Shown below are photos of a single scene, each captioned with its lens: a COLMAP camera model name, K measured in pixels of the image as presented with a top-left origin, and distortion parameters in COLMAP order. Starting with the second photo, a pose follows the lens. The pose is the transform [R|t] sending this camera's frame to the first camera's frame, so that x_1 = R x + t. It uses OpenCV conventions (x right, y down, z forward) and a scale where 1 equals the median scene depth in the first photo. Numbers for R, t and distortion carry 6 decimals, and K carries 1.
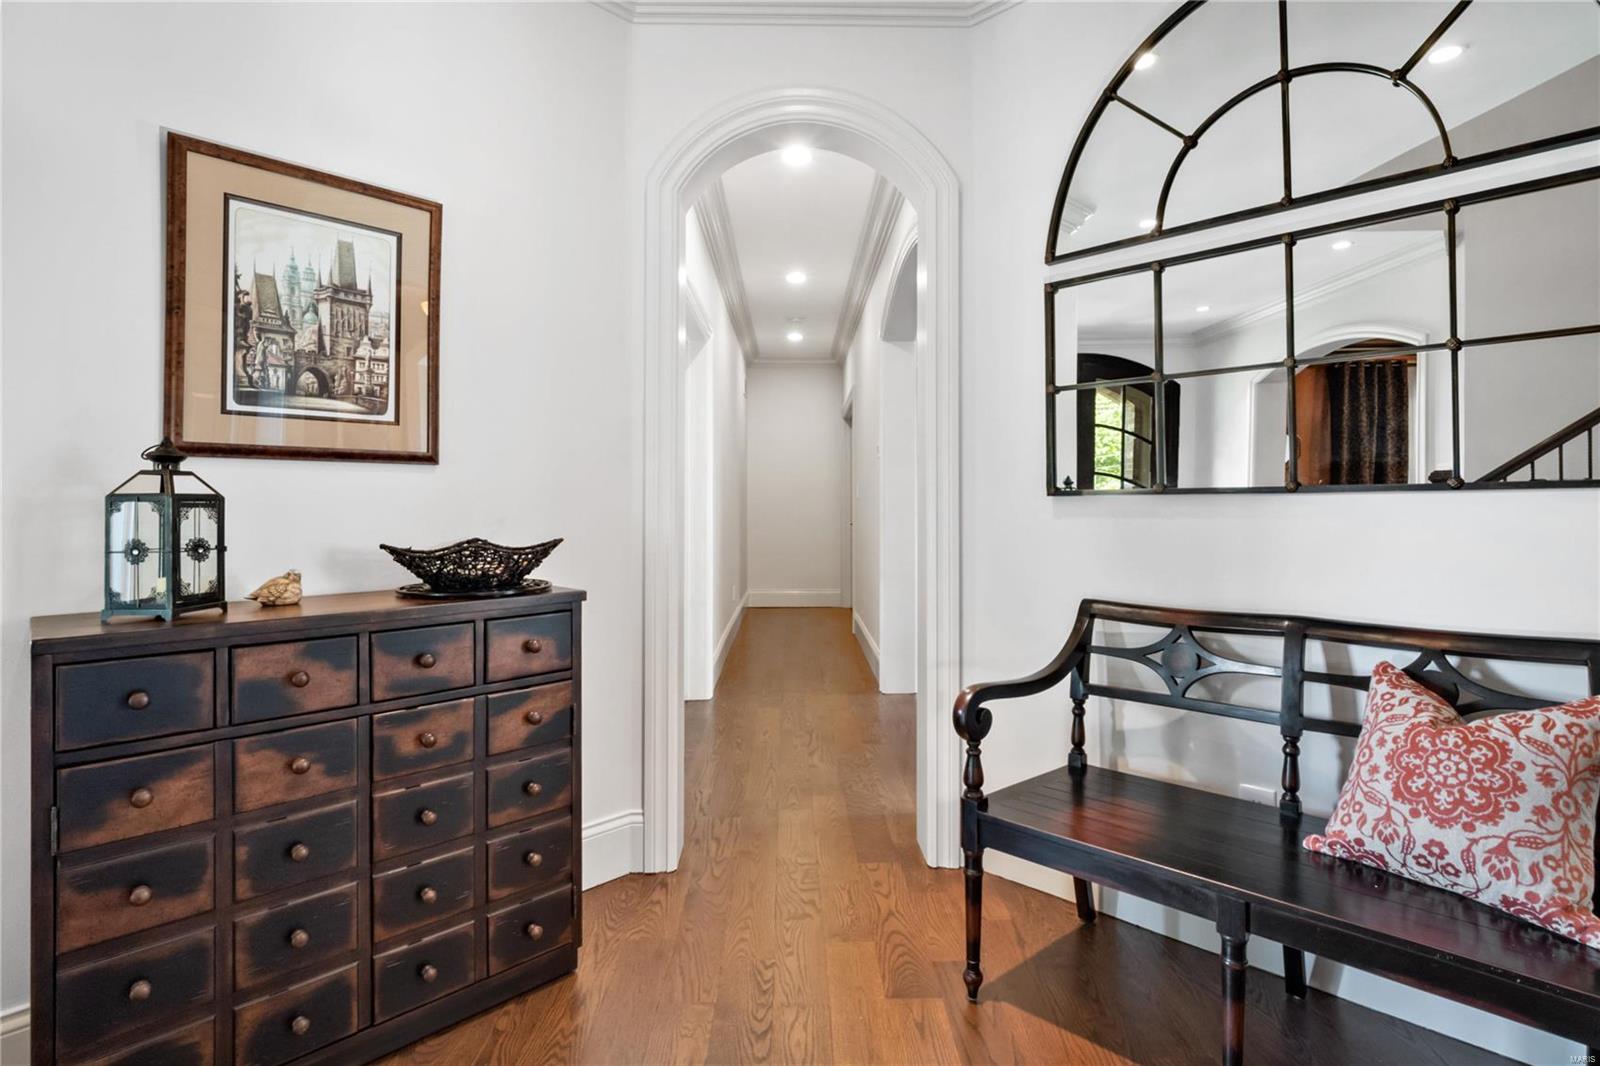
lens RADIAL K [[798.8, 0, 798.9], [0, 798.8, 500.0], [0, 0, 1]] dist [-0.000190, -0.000139]
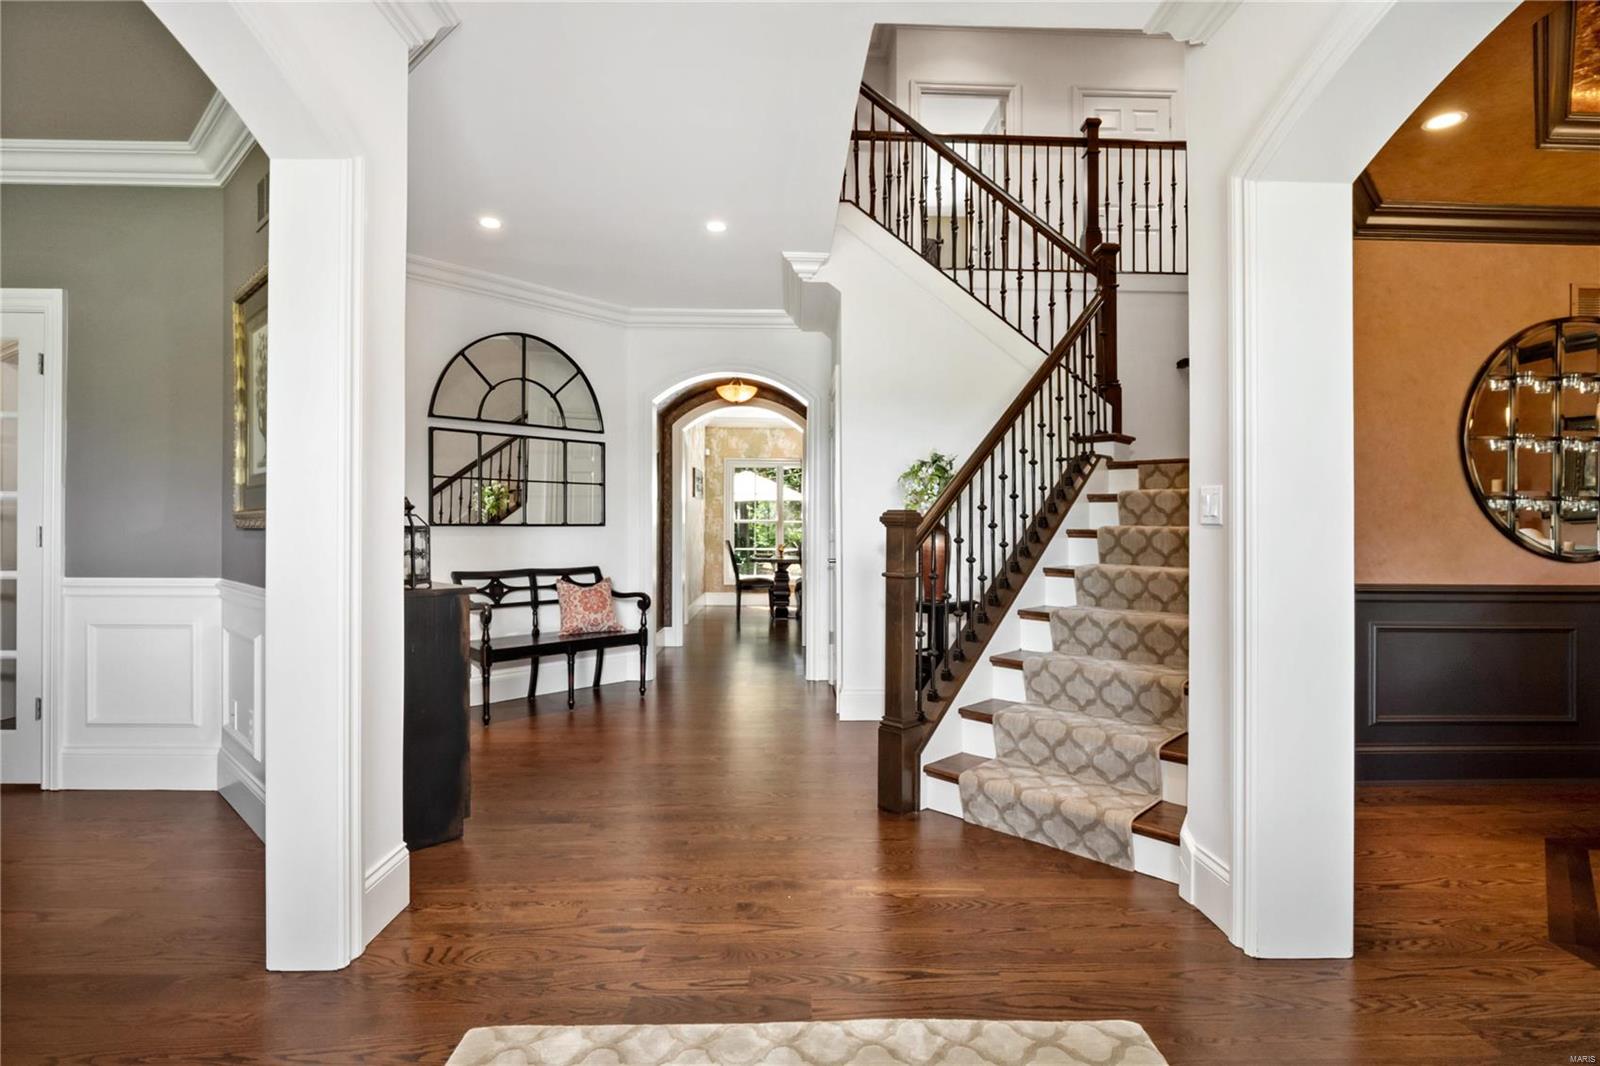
lens RADIAL K [[785.1, 0, 800.0], [0, 785.1, 533.0], [0, 0, 1]] dist [-0.000034, -0.000029]
pose [[-0.023497, -0.007270, 0.999697, -2.080755], [-0.006409, 0.999954, 0.007122, -0.010516], [-0.999703, -0.006240, -0.023543, 0.075179]]
